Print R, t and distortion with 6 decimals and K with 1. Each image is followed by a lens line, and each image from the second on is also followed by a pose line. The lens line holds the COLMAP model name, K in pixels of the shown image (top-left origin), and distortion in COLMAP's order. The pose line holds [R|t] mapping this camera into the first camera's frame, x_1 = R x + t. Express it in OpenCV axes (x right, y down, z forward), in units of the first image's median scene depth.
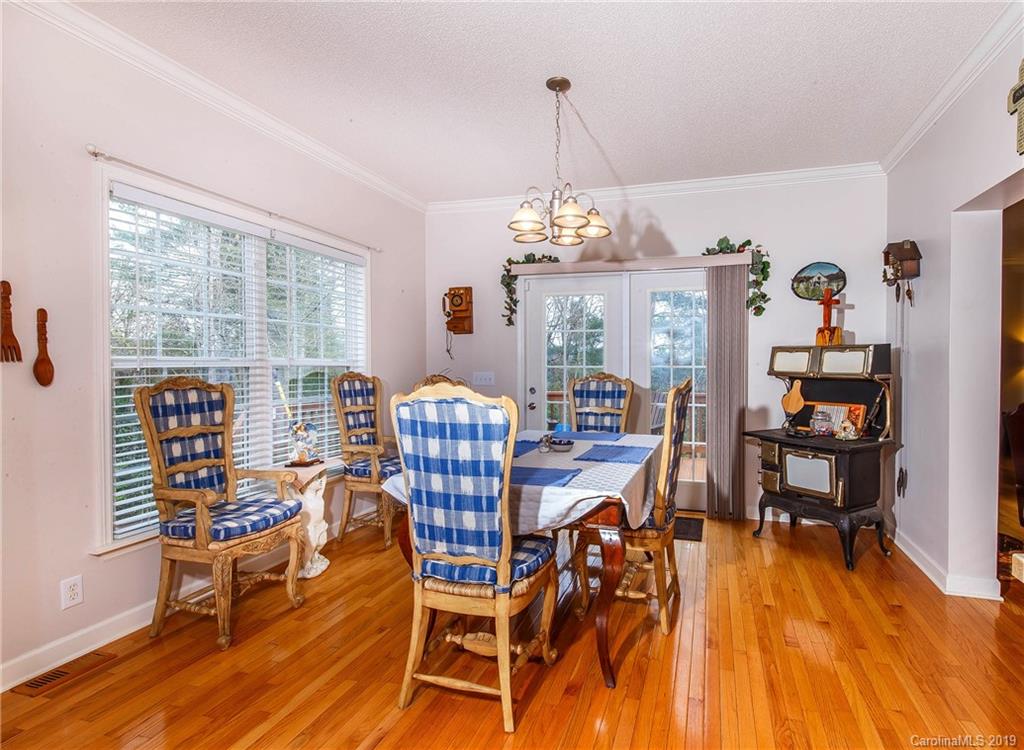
lens RADIAL K [[581.2, 0, 512.2], [0, 581.2, 388.8], [0, 0, 1]] dist [0.005743, 0.000704]
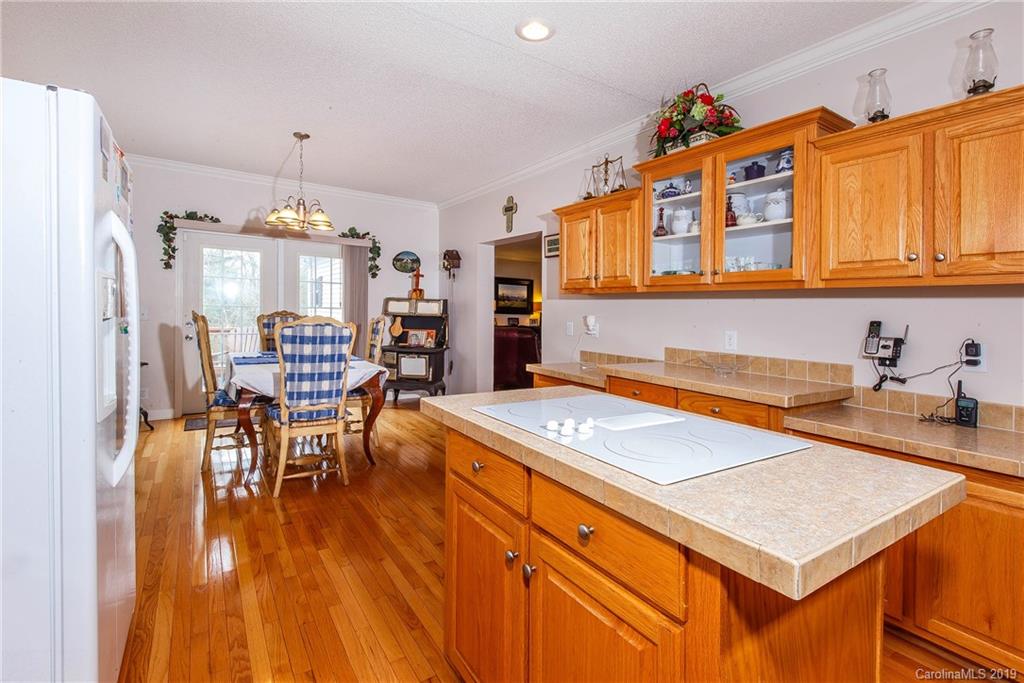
lens RADIAL K [[480.3, 0, 518.1], [0, 480.3, 309.8], [0, 0, 1]] dist [0.000161, -0.000016]
pose [[0.665613, 0.021222, 0.745995, -0.429472], [0.002744, 0.999519, -0.030882, 0.010589], [-0.746292, 0.022603, 0.665235, -0.290277]]
